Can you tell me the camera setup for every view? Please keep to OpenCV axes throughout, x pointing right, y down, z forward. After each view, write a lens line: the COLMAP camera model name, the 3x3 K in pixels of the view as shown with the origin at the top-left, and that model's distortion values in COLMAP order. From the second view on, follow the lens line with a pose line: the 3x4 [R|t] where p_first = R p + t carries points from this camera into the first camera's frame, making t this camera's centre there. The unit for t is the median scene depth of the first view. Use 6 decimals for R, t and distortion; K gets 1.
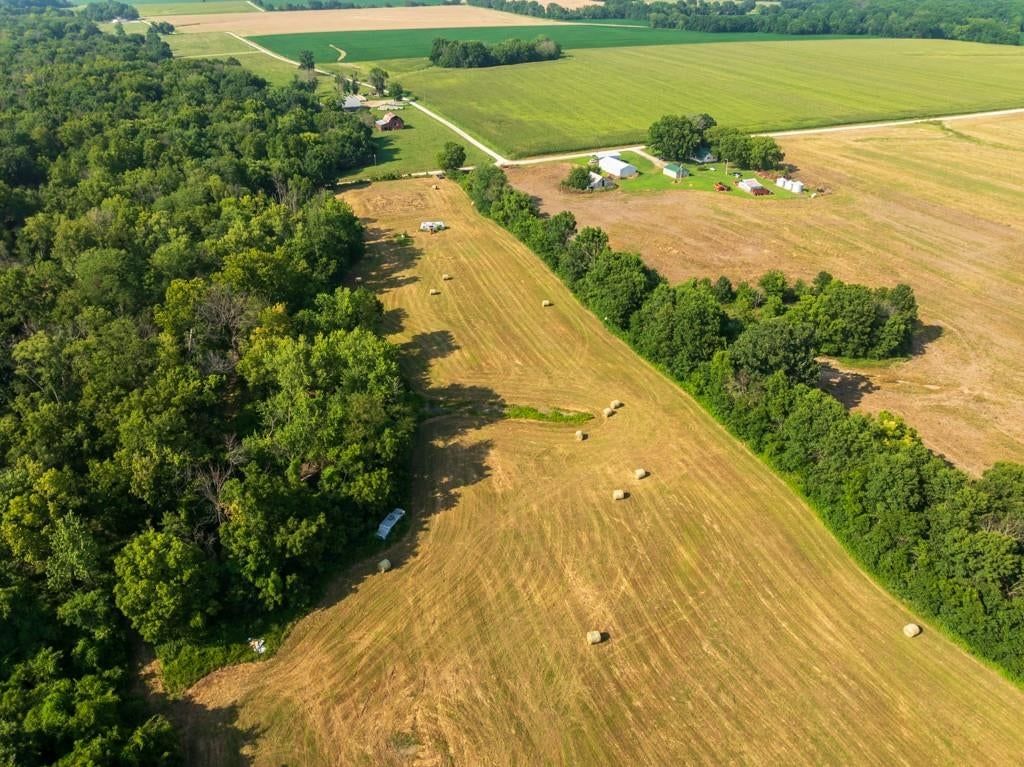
lens RADIAL K [[720.2, 0, 512.0], [0, 720.2, 383.5], [0, 0, 1]] dist [-0.040320, 0.006979]
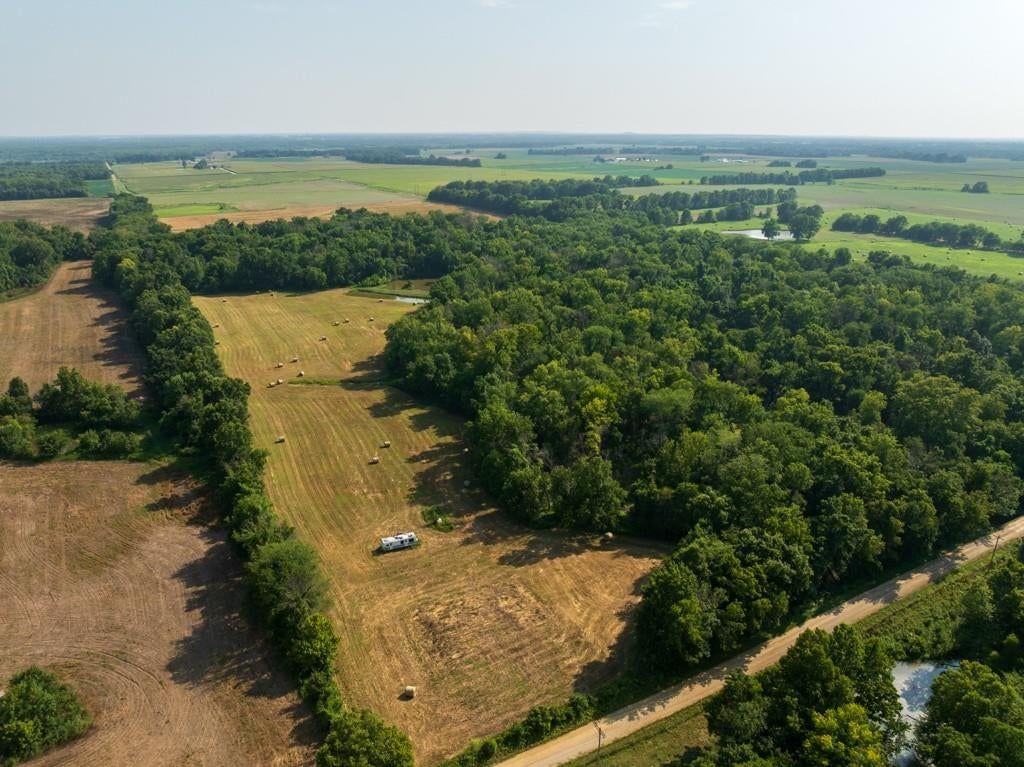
lens RADIAL K [[725.3, 0, 512.0], [0, 725.3, 383.5], [0, 0, 1]] dist [-0.011156, -0.072846]
pose [[-0.993745, 0.031680, -0.107085, -0.125885], [-0.061998, 0.641052, 0.764989, -0.707339], [0.092882, 0.766843, -0.635078, 1.144547]]
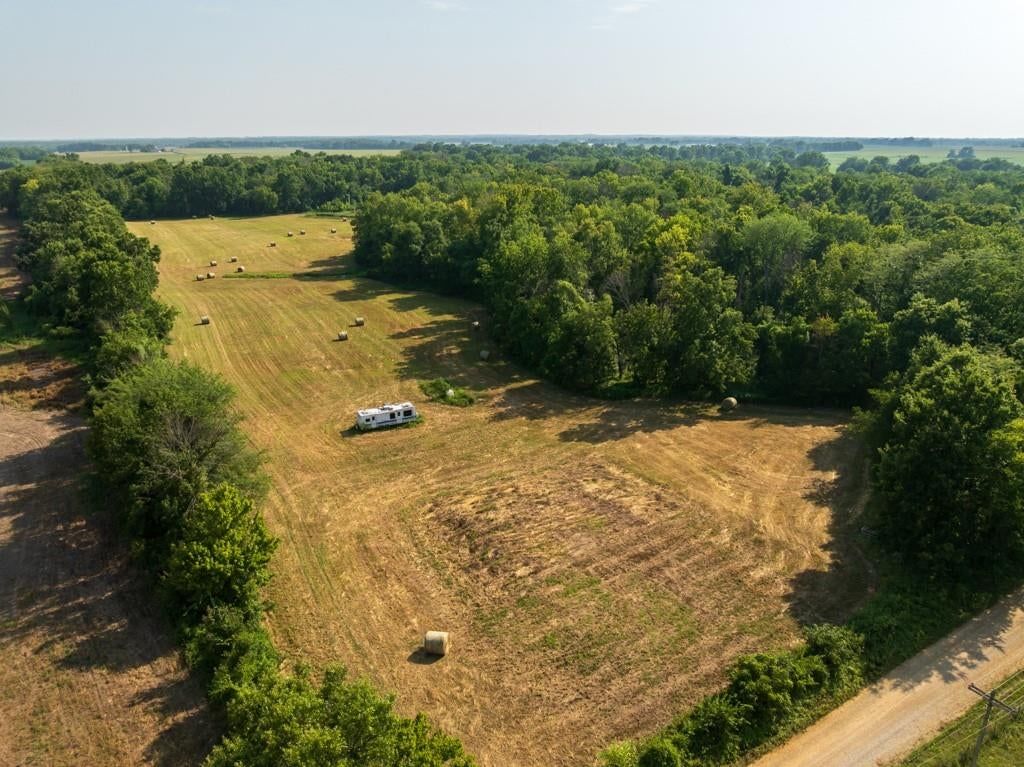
lens RADIAL K [[726.7, 0, 512.0], [0, 726.7, 383.5], [0, 0, 1]] dist [-0.040180, 0.003150]
pose [[-0.986487, 0.051332, -0.155590, -0.100661], [-0.085715, 0.647629, 0.757120, -0.459367], [0.139629, 0.760225, -0.634477, 1.081492]]
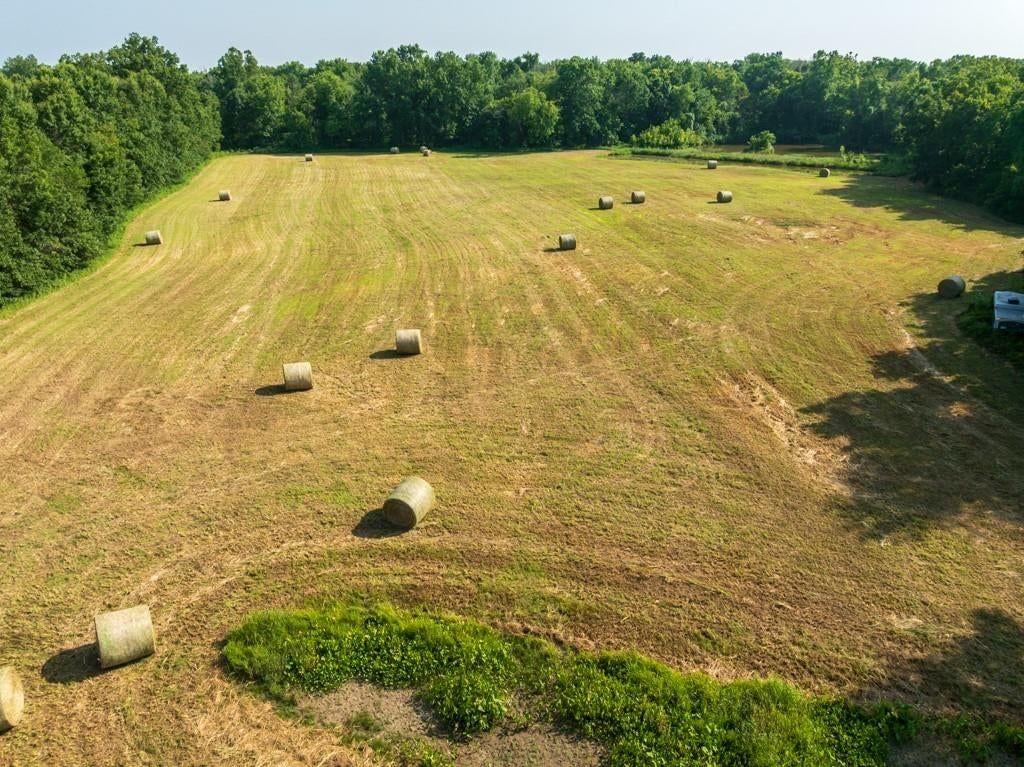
lens RADIAL K [[726.7, 0, 512.0], [0, 726.7, 383.5], [0, 0, 1]] dist [-0.040180, 0.003150]
pose [[-0.987480, -0.055360, 0.147713, 0.019461], [0.086344, 0.593981, 0.799832, -0.053769], [-0.132017, 0.802572, -0.581764, 0.543444]]
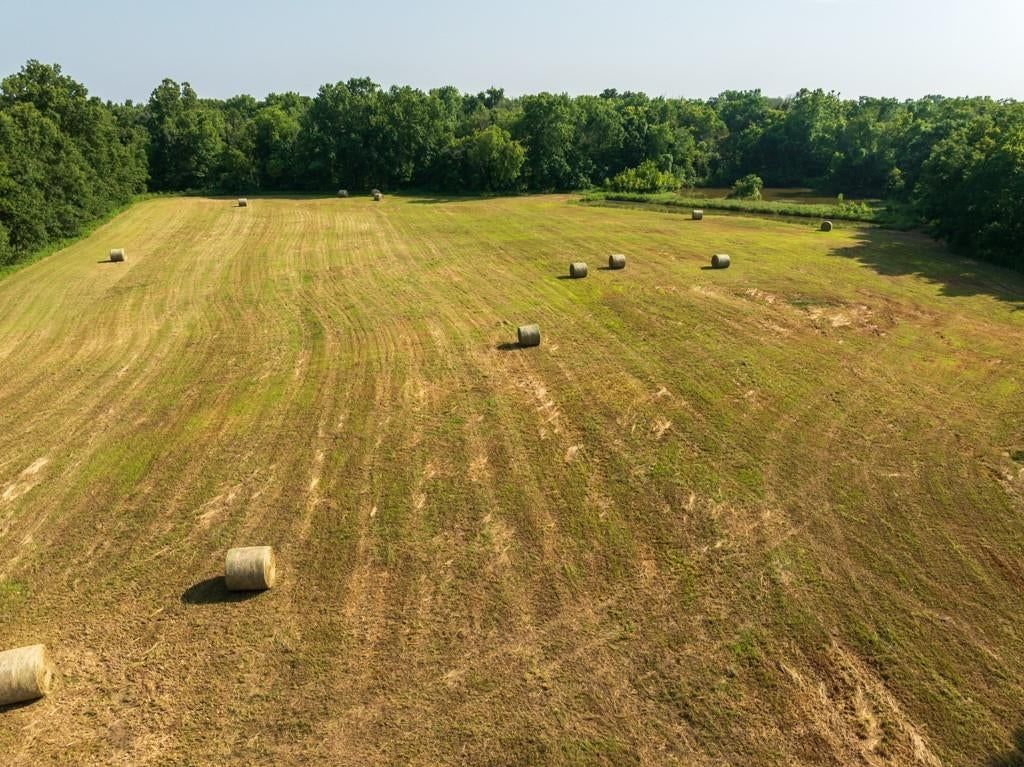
lens RADIAL K [[720.2, 0, 512.0], [0, 720.2, 383.5], [0, 0, 1]] dist [-0.040320, 0.006979]
pose [[-0.992576, -0.045732, 0.112698, 0.023076], [0.059647, 0.624490, 0.778752, -0.017450], [-0.105992, 0.779693, -0.617126, 0.478942]]
